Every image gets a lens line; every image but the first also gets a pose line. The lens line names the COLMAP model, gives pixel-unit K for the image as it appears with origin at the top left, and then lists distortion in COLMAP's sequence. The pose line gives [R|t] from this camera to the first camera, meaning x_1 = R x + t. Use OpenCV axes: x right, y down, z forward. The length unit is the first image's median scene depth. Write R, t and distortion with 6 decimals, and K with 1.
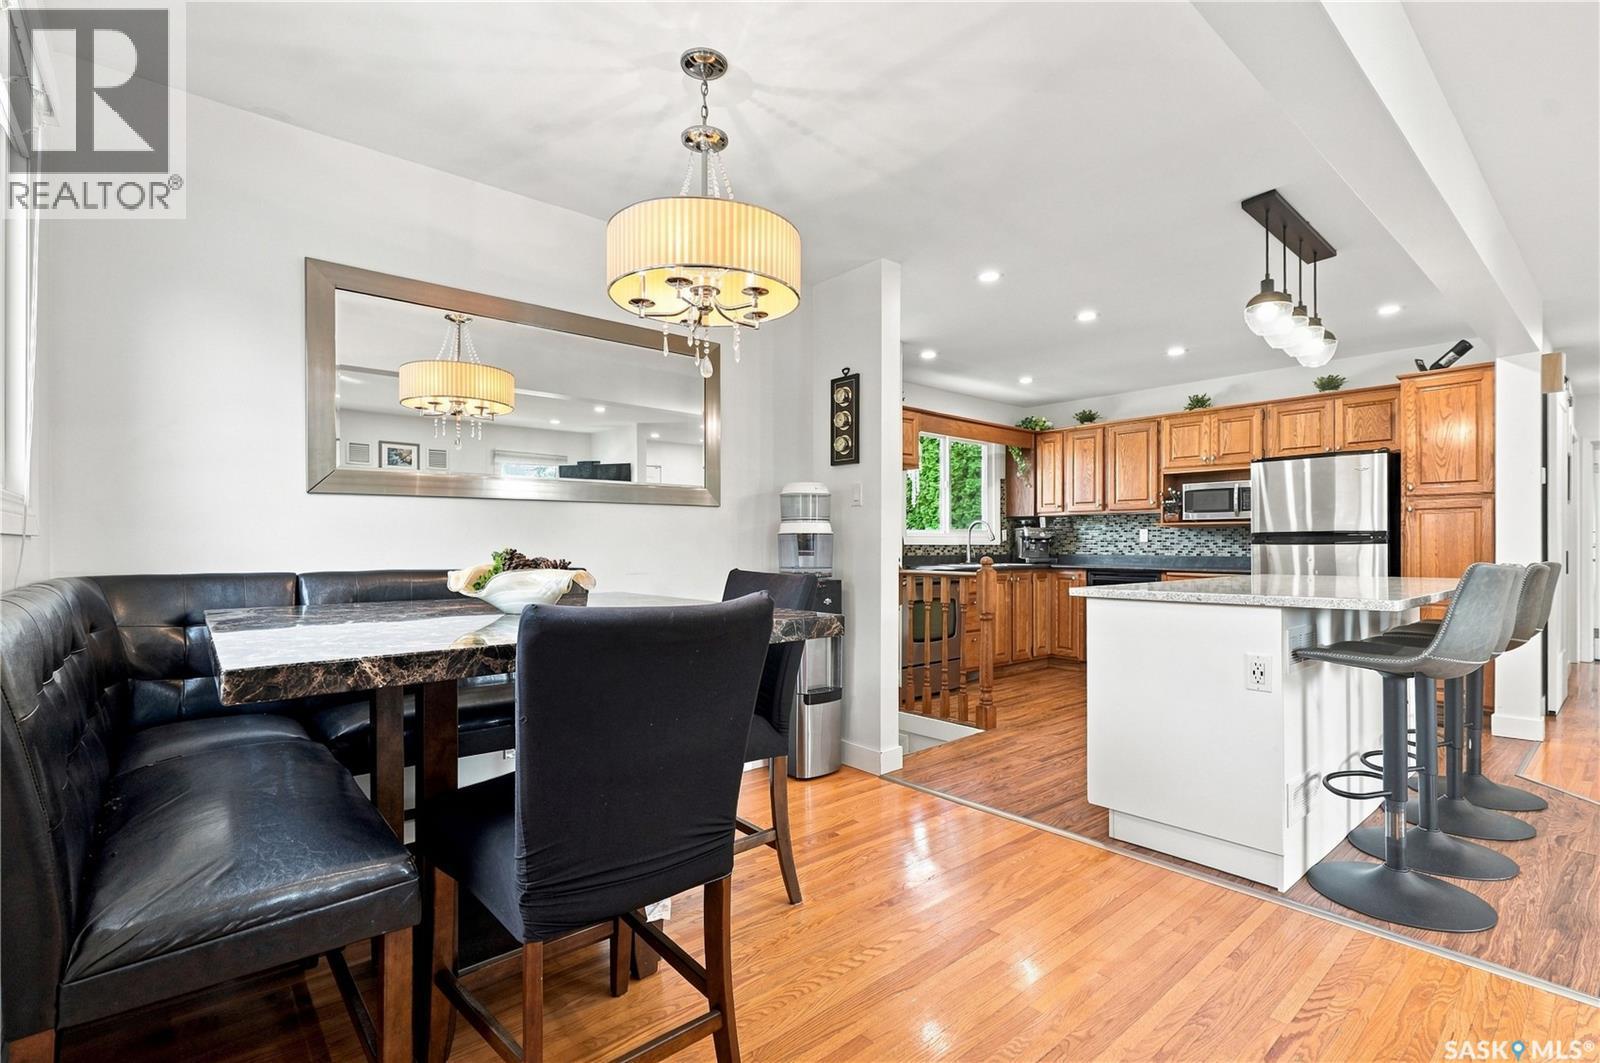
lens RADIAL K [[735.6, 0, 792.7], [0, 735.6, 543.2], [0, 0, 1]] dist [-0.019785, 0.011395]
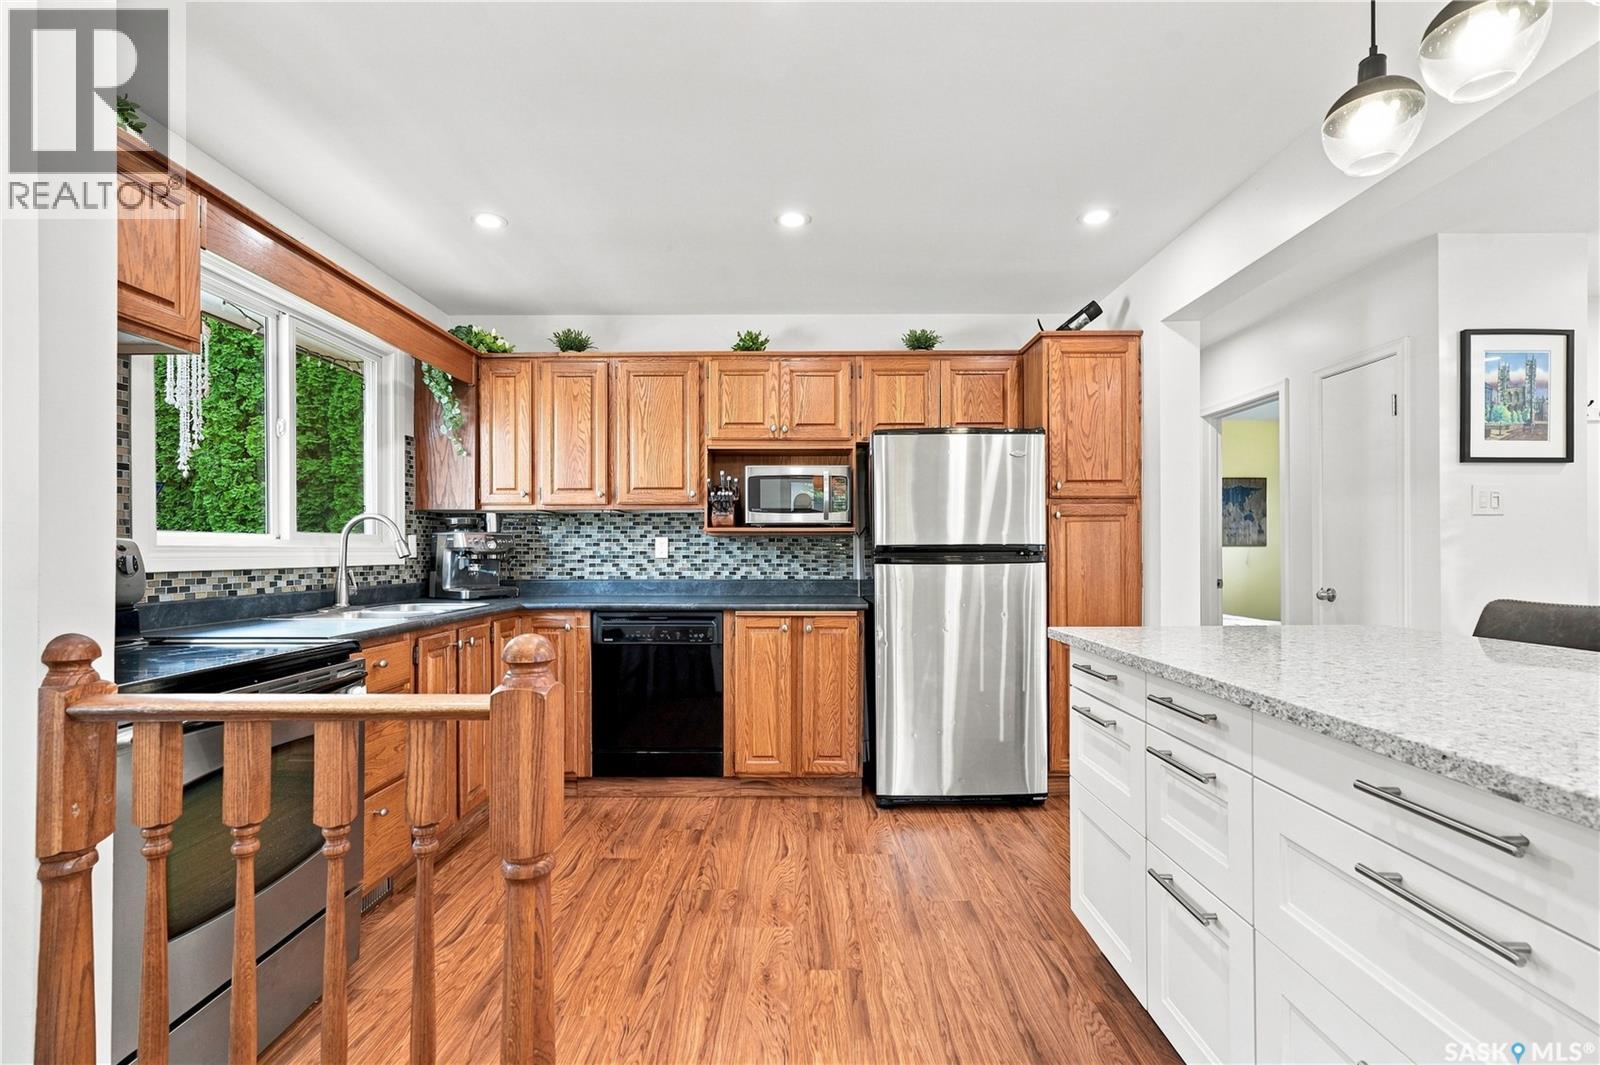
lens RADIAL K [[726.3, 0, 798.8], [0, 726.3, 550.2], [0, 0, 1]] dist [-0.000402, -0.000096]
pose [[0.651909, -0.000212, 0.758297, 0.092349], [0.000793, 1.000000, -0.000402, -0.008539], [-0.758297, 0.000863, 0.651909, 0.542937]]
